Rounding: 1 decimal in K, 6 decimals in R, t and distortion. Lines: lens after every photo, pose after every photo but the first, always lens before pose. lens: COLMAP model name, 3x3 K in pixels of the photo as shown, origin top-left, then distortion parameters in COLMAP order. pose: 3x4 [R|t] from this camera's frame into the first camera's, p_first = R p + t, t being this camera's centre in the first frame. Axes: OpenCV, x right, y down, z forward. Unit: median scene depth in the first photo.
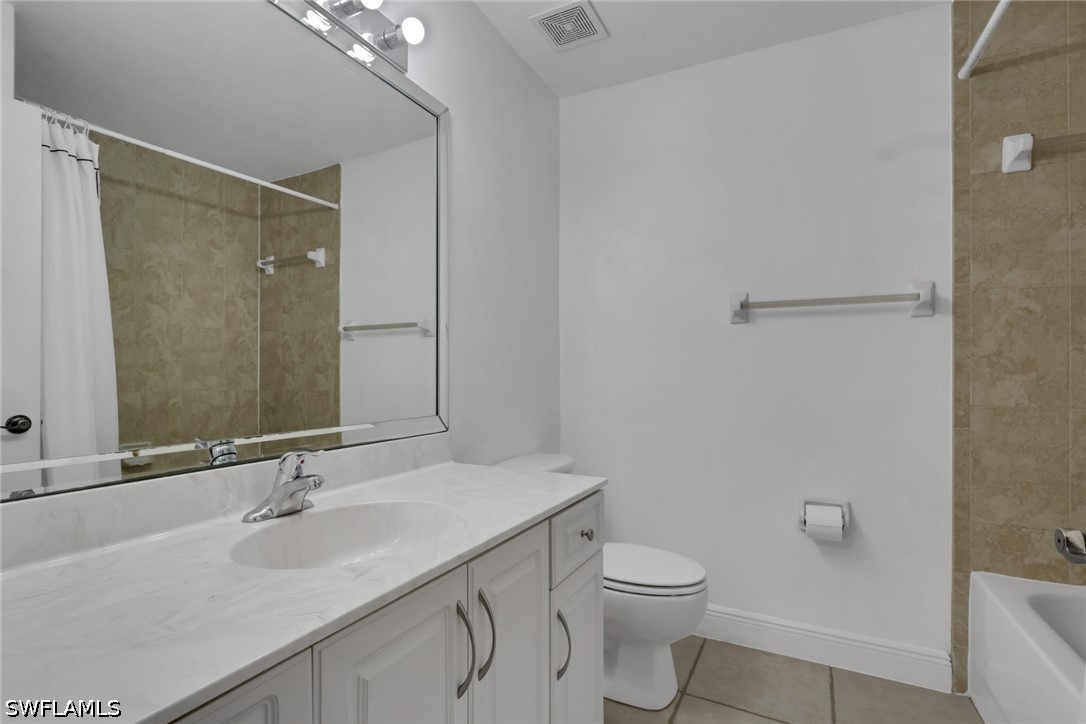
lens RADIAL K [[511.5, 0, 538.5], [0, 511.5, 371.7], [0, 0, 1]] dist [-0.000212, 0.000232]
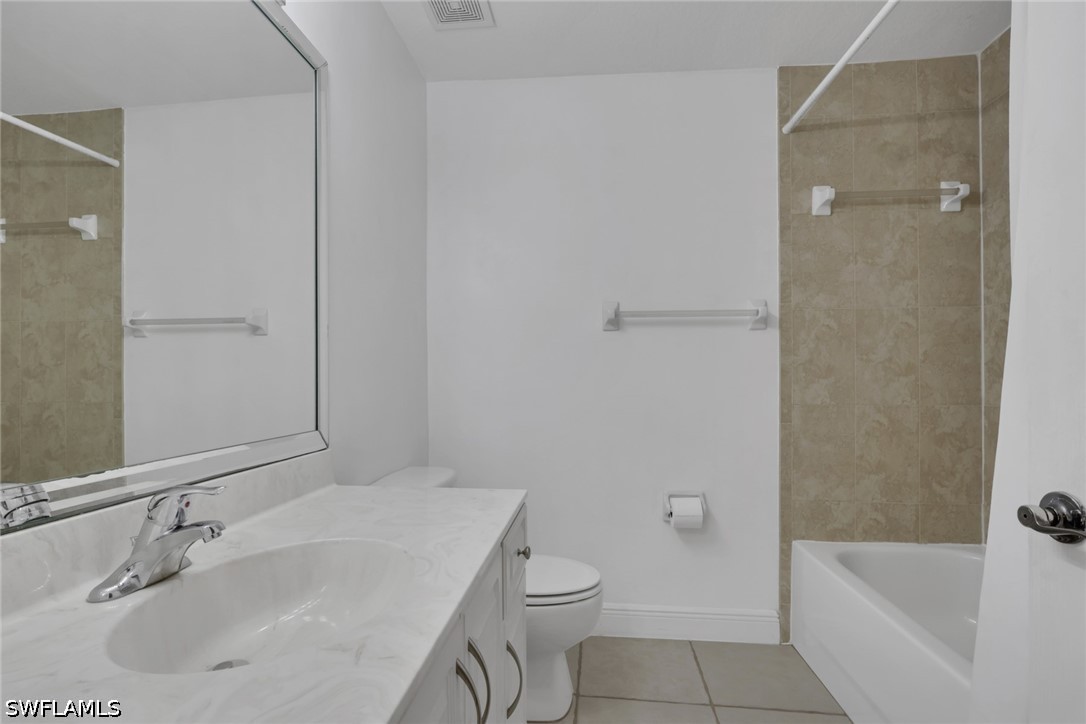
lens RADIAL K [[512.2, 0, 541.7], [0, 512.2, 377.4], [0, 0, 1]] dist [-0.001050, -0.000027]
pose [[0.930648, -0.002306, 0.365910, -0.150708], [0.001498, 0.999996, 0.002491, -0.001527], [-0.365914, -0.001770, 0.930647, 0.087658]]
